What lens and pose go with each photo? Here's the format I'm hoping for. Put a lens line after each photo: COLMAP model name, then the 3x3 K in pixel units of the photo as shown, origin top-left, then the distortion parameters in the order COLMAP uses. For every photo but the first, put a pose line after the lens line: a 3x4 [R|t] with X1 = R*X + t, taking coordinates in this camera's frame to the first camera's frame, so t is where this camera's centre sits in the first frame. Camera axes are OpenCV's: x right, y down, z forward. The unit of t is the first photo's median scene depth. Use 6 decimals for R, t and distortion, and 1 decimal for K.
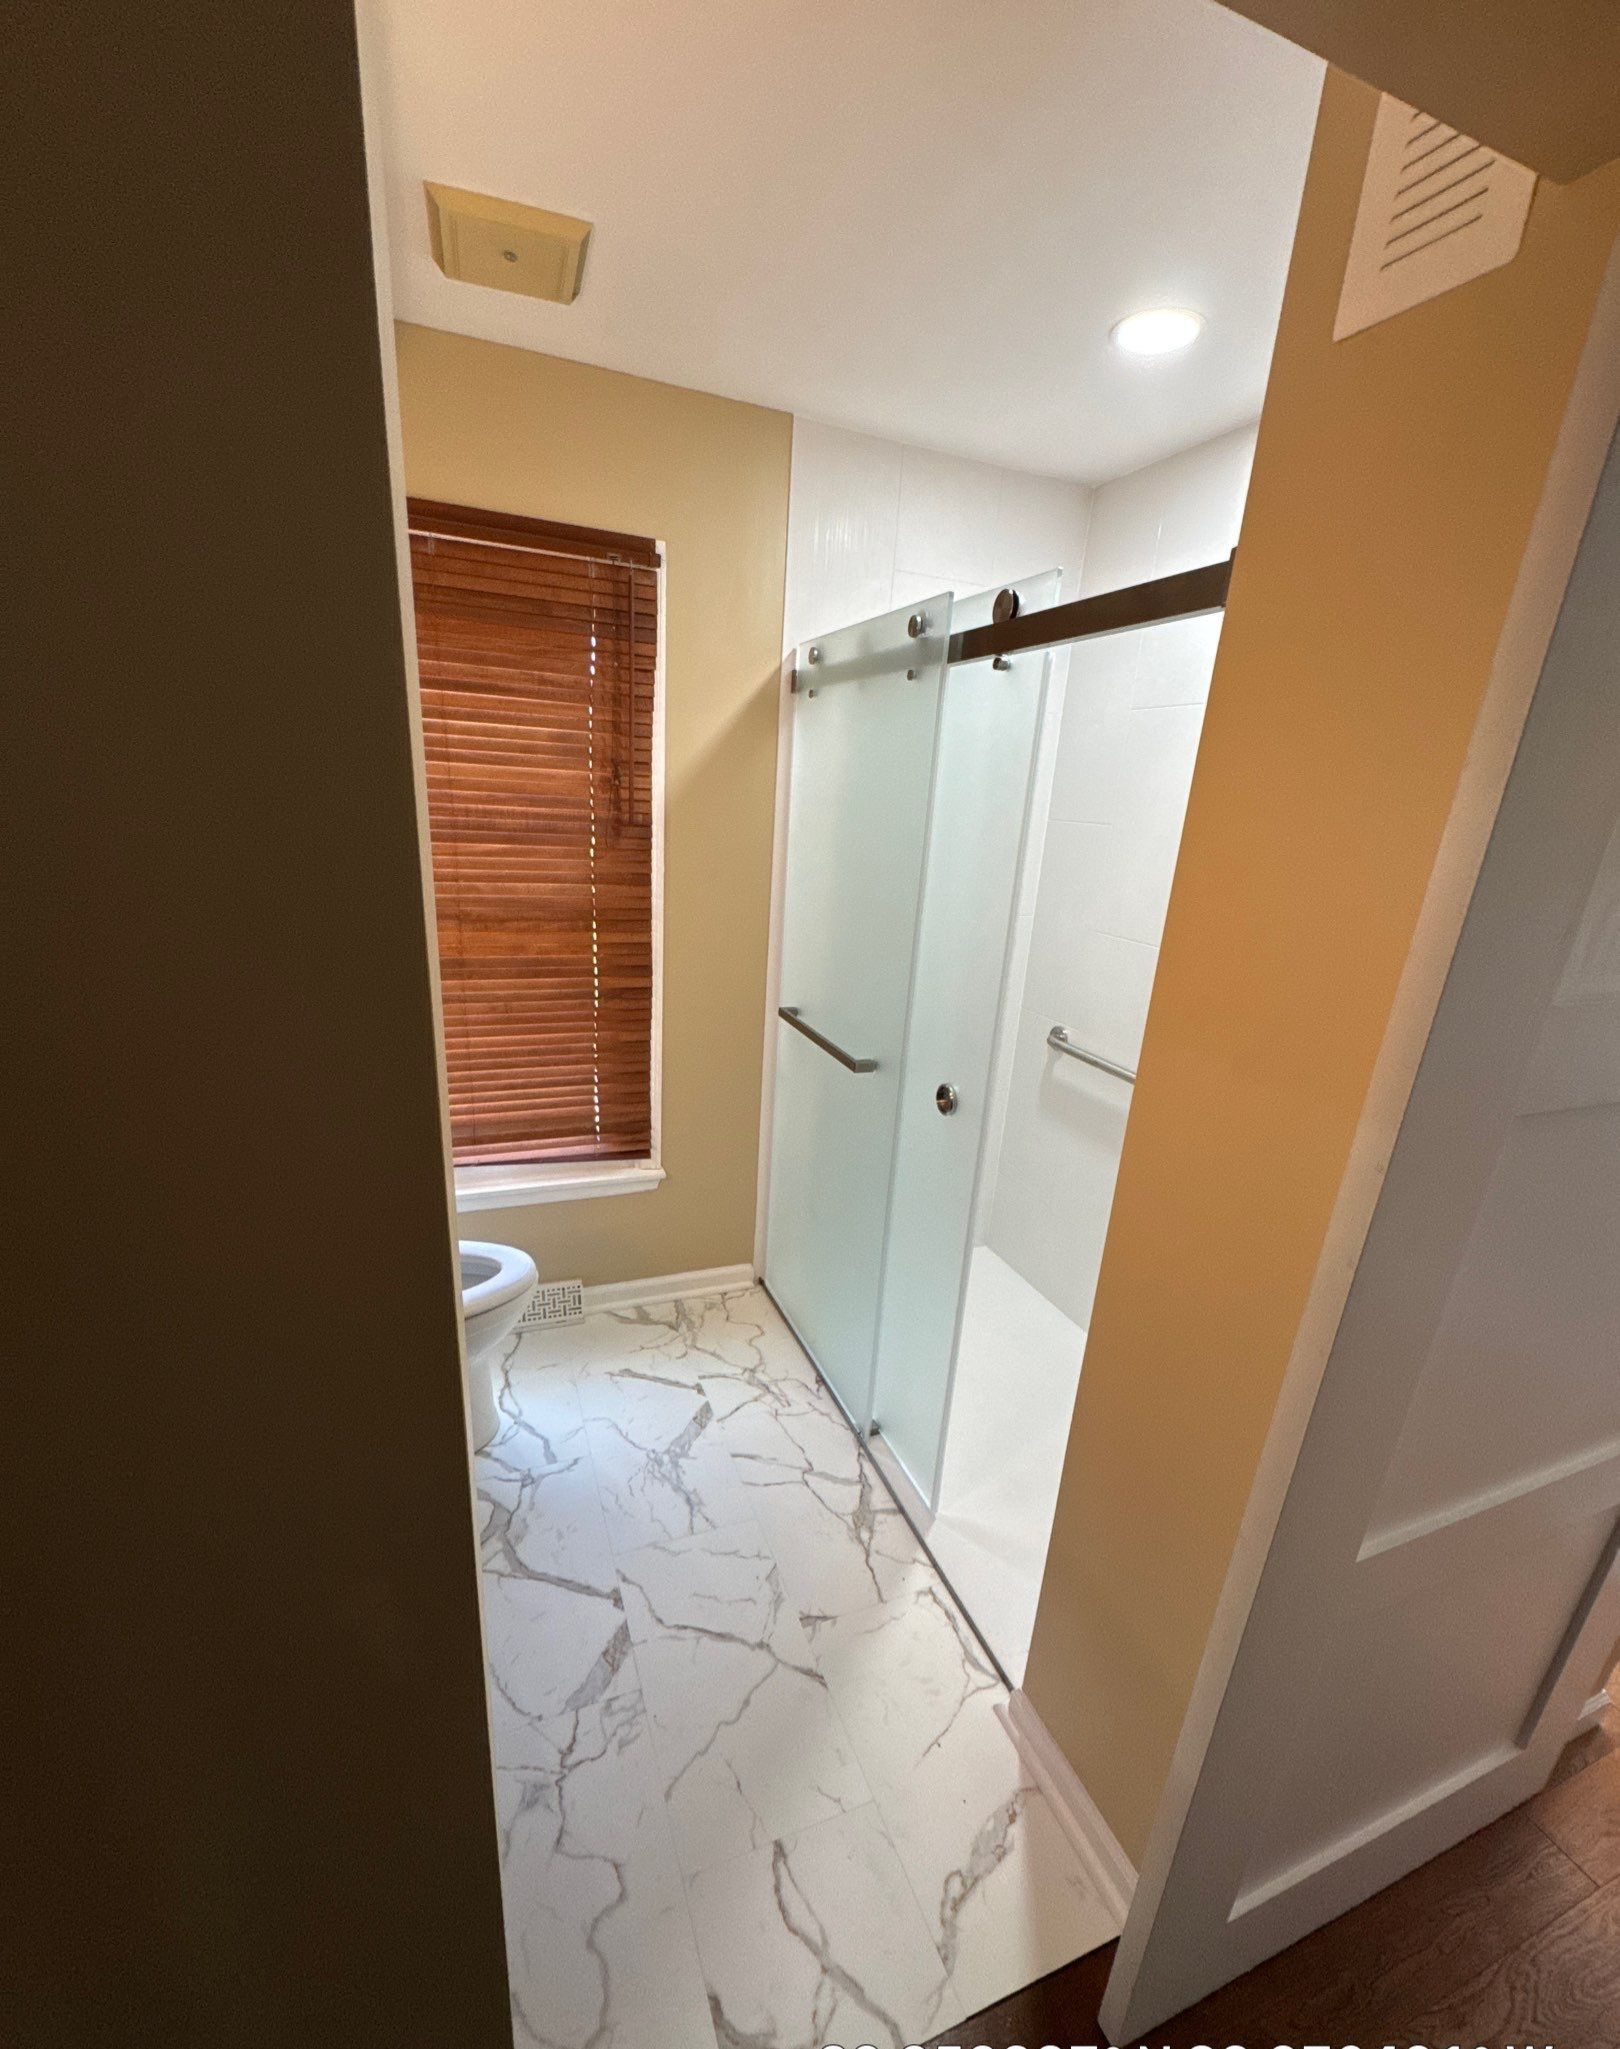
lens RADIAL K [[865.5, 0, 810.3], [0, 865.5, 1066.6], [0, 0, 1]] dist [-0.000833, 0.000079]
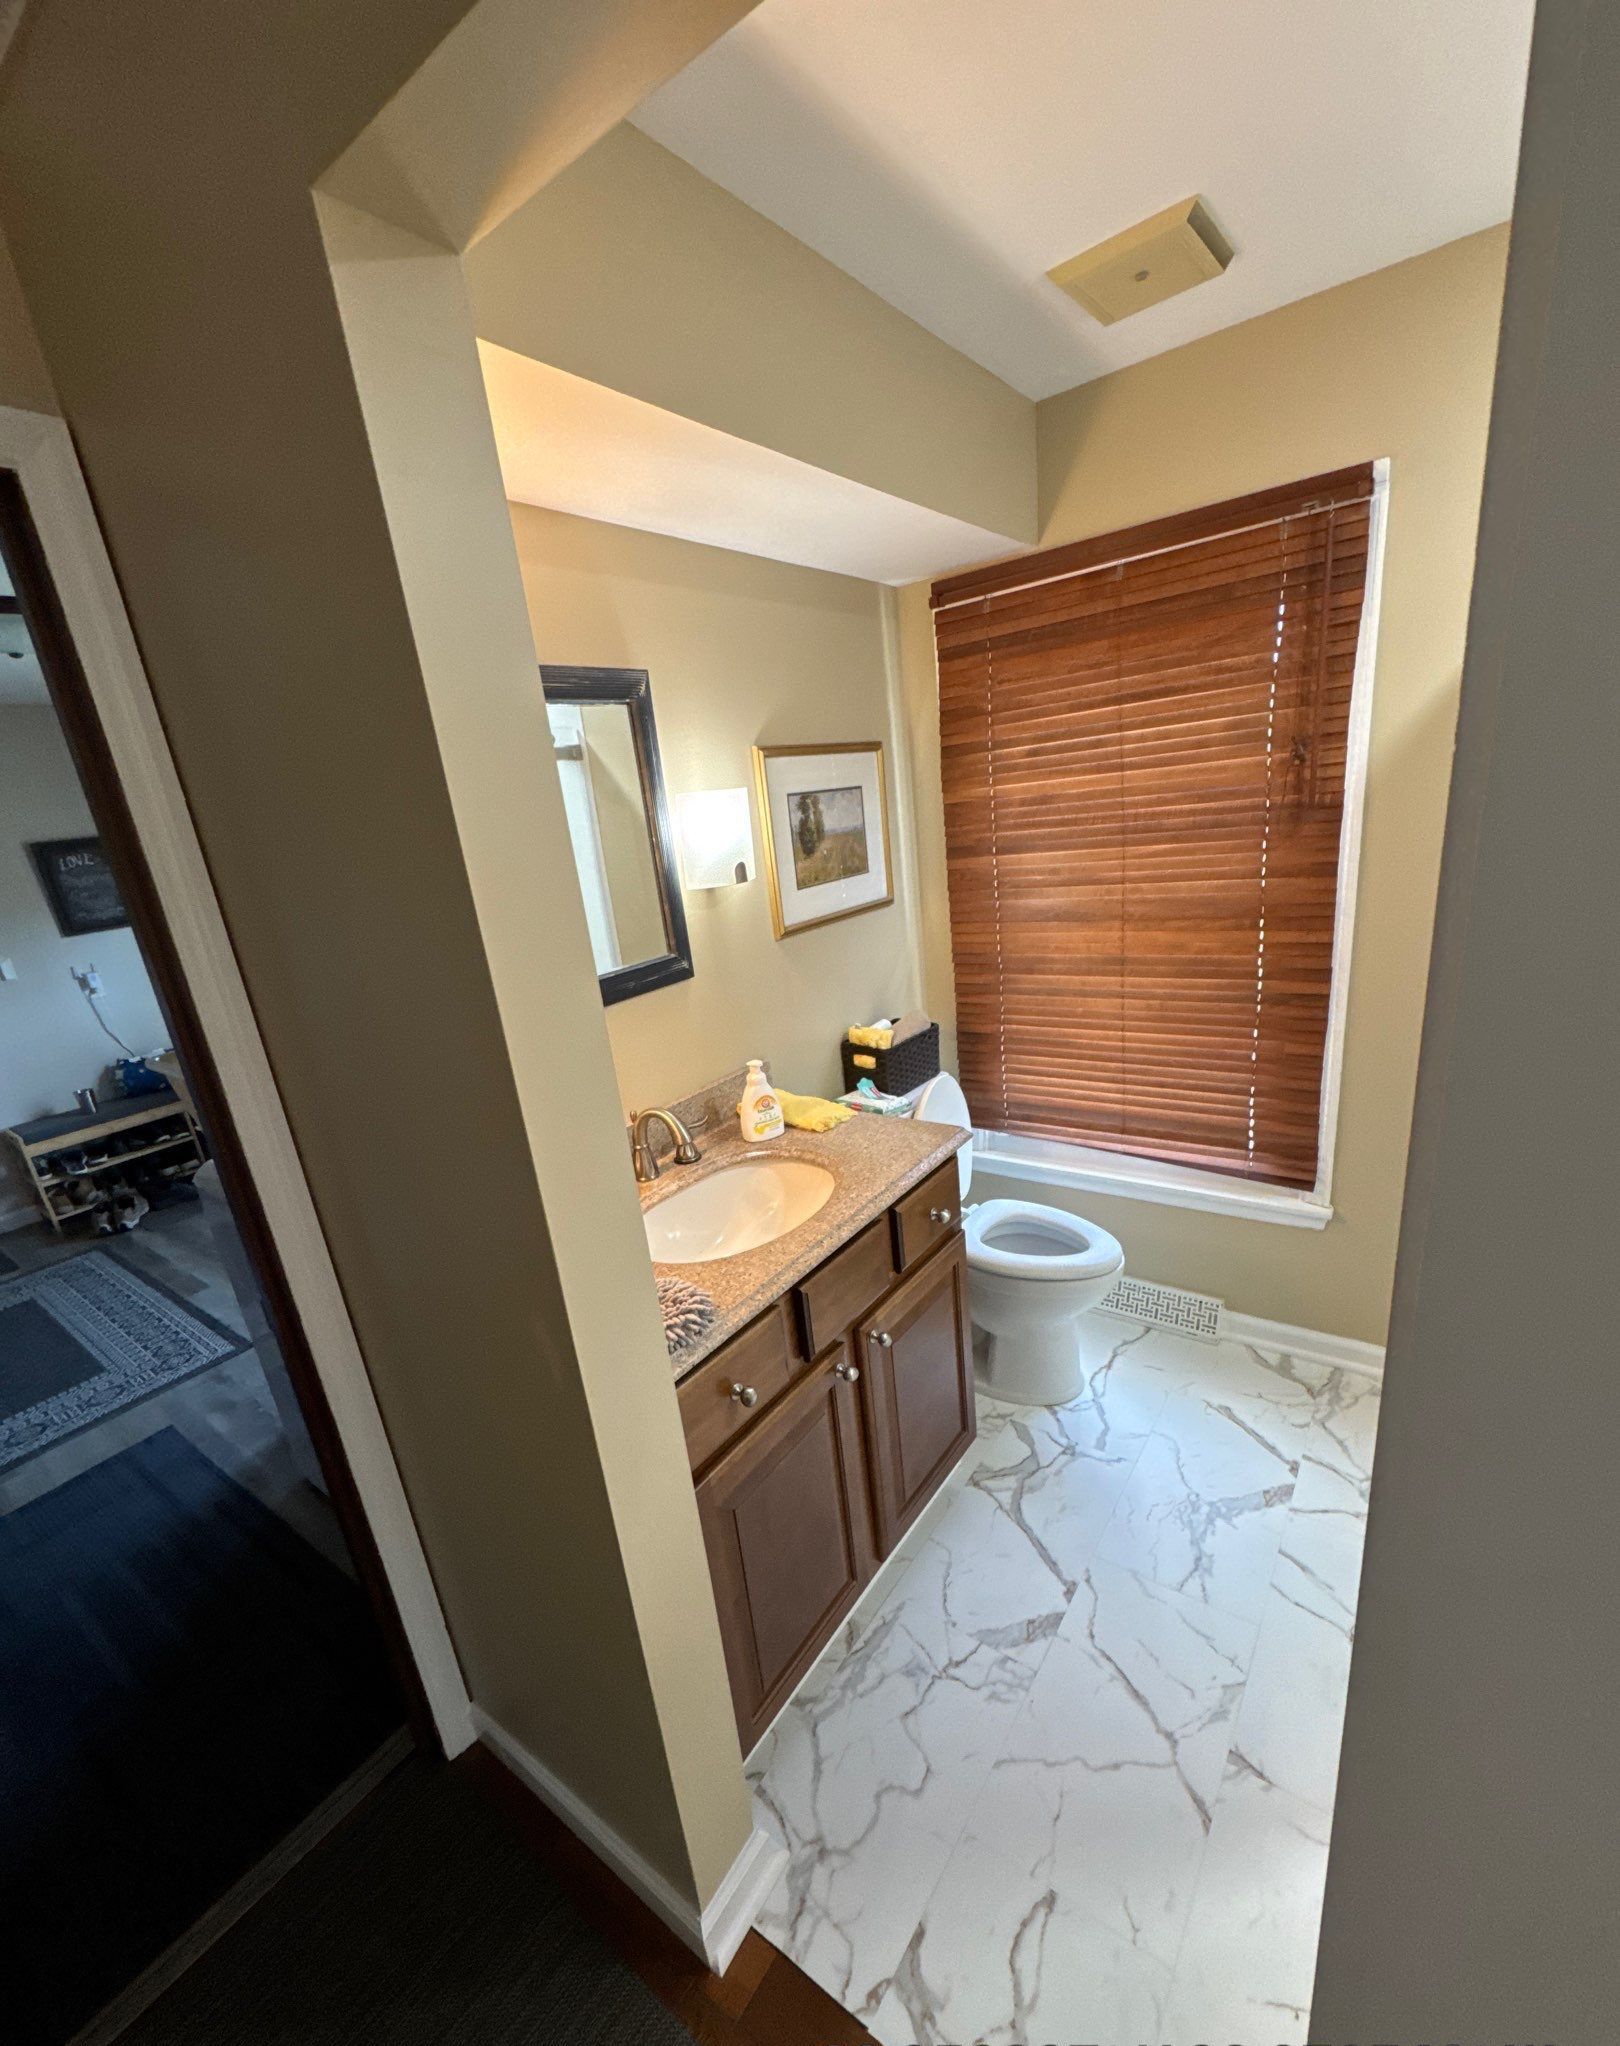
lens RADIAL K [[864.2, 0, 810.3], [0, 864.2, 1065.1], [0, 0, 1]] dist [-0.000833, 0.000079]
pose [[0.516854, 0.130232, -0.846110, 0.303966], [-0.120190, 0.989611, 0.078900, -0.030634], [0.847594, 0.060914, 0.527137, 0.127276]]
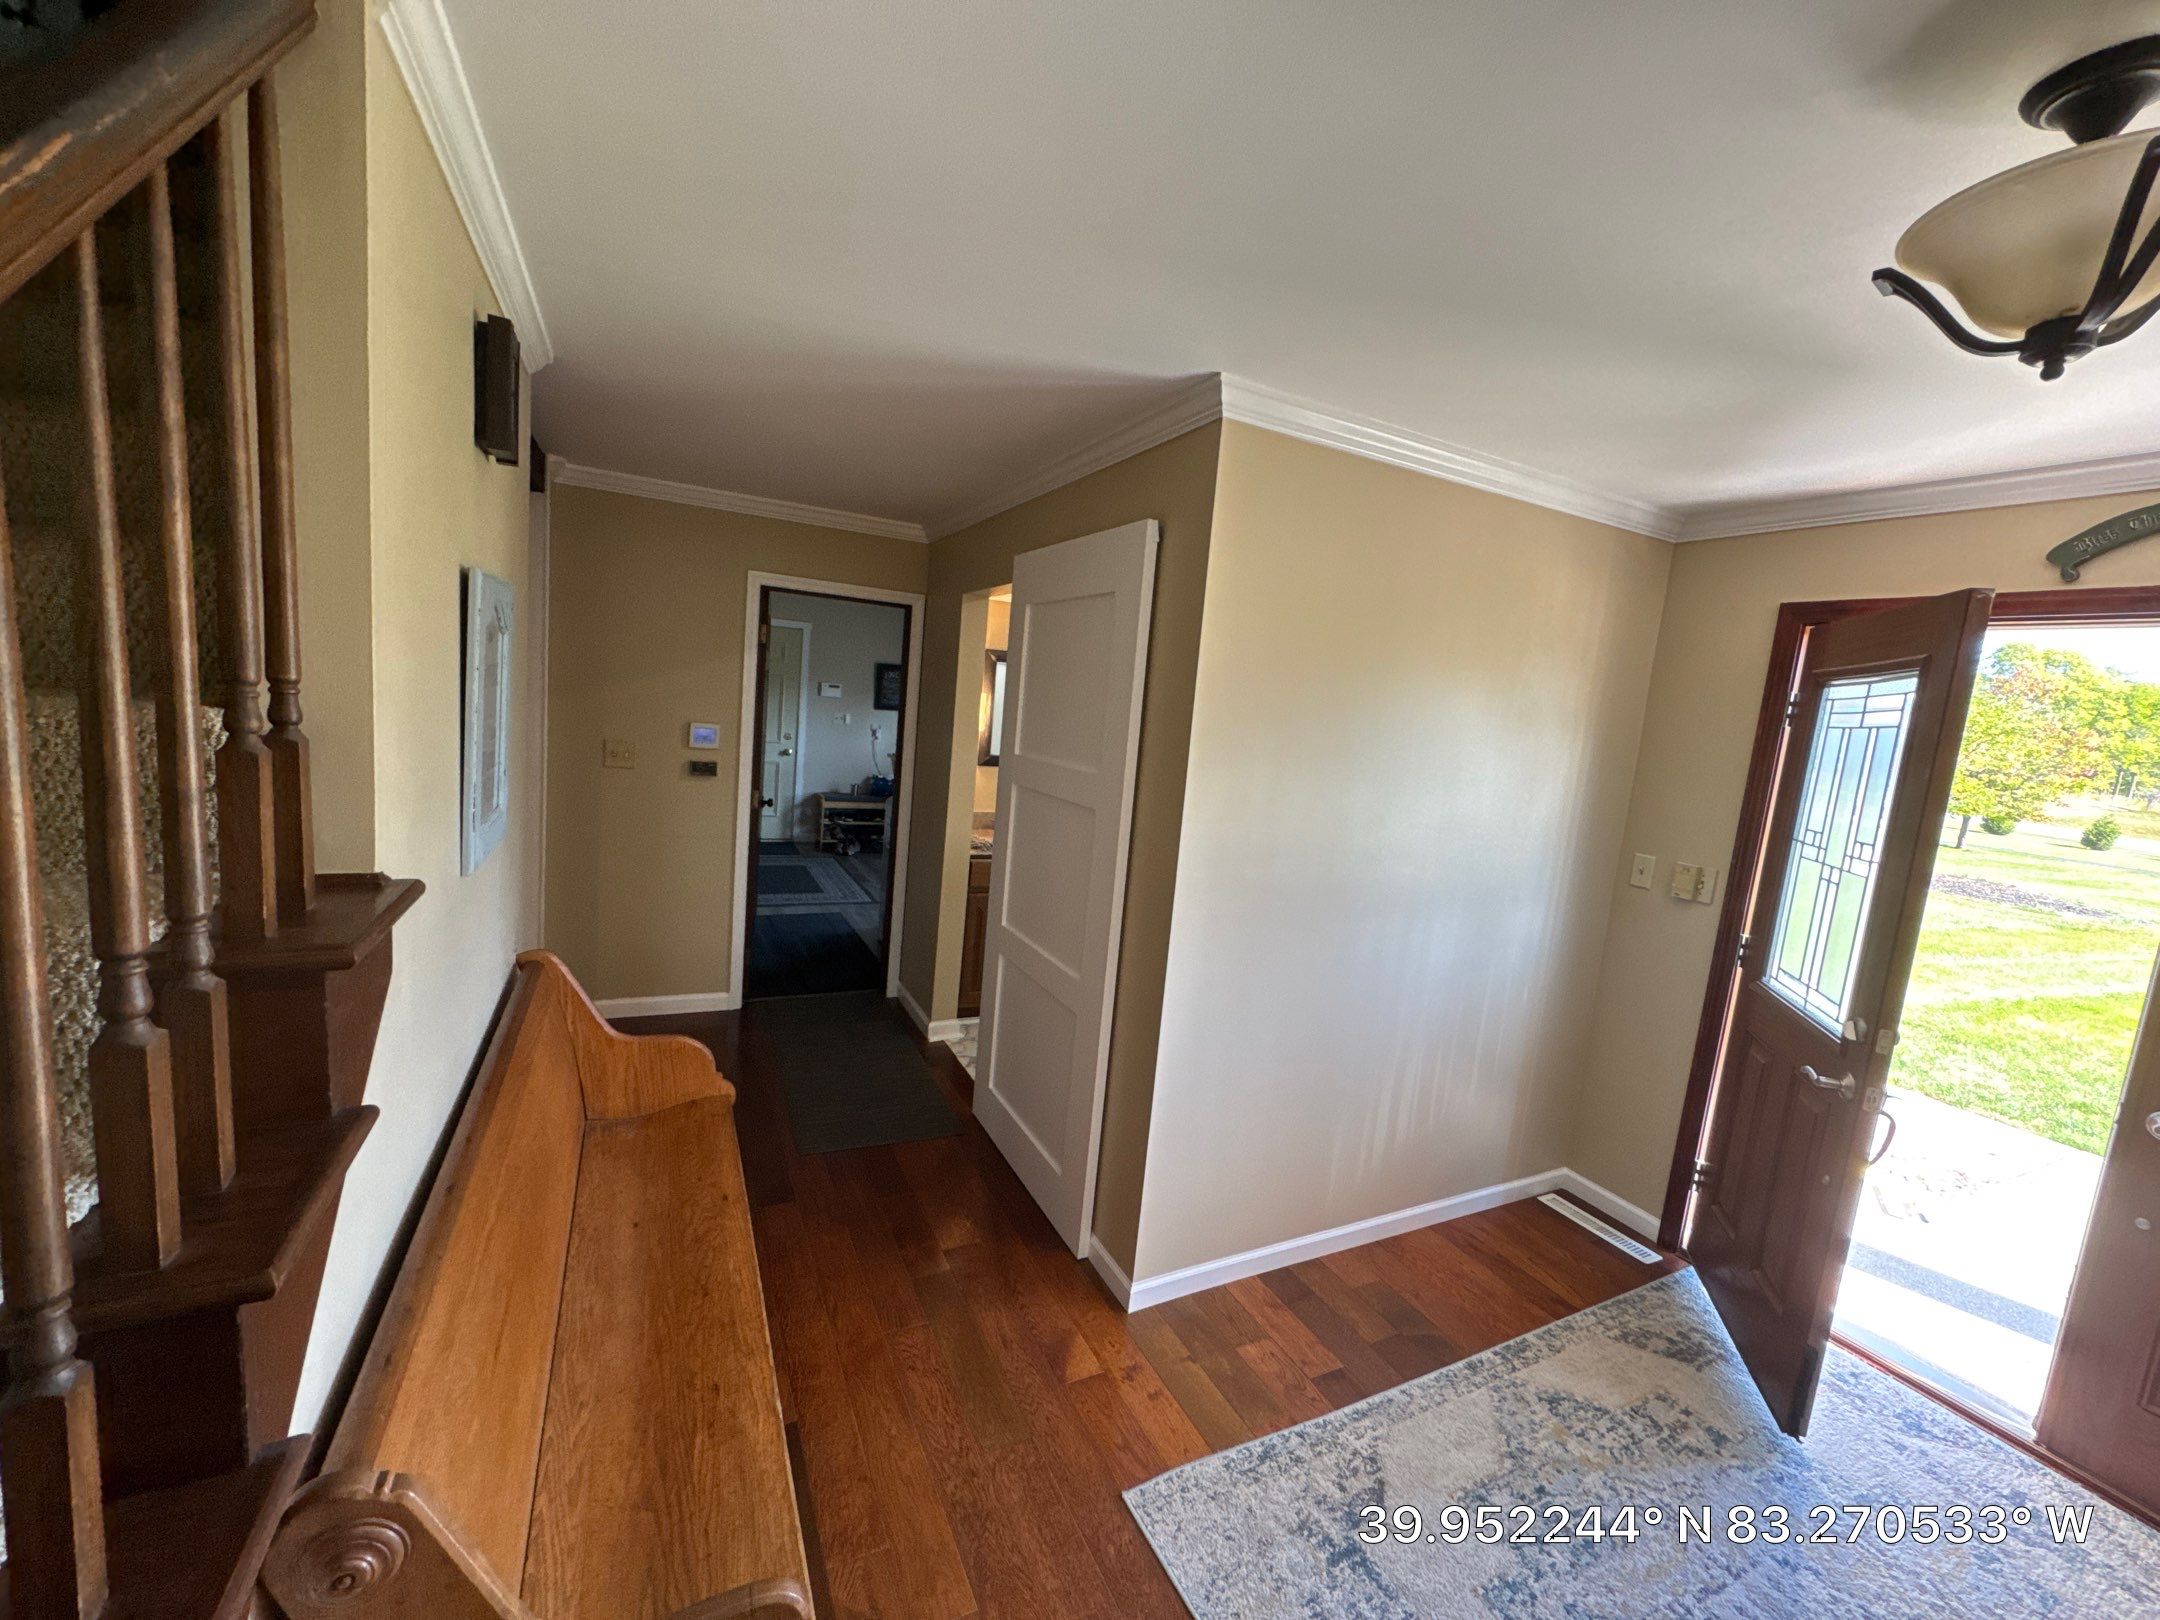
lens RADIAL K [[864.0, 0, 1079.0], [0, 864.0, 804.2], [0, 0, 1]] dist [-0.001114, -0.000371]
pose [[0.084532, 0.066189, -0.994220, 1.532270], [-0.386960, 0.921657, 0.028458, -0.036498], [0.918214, 0.382317, 0.103522, 0.294489]]
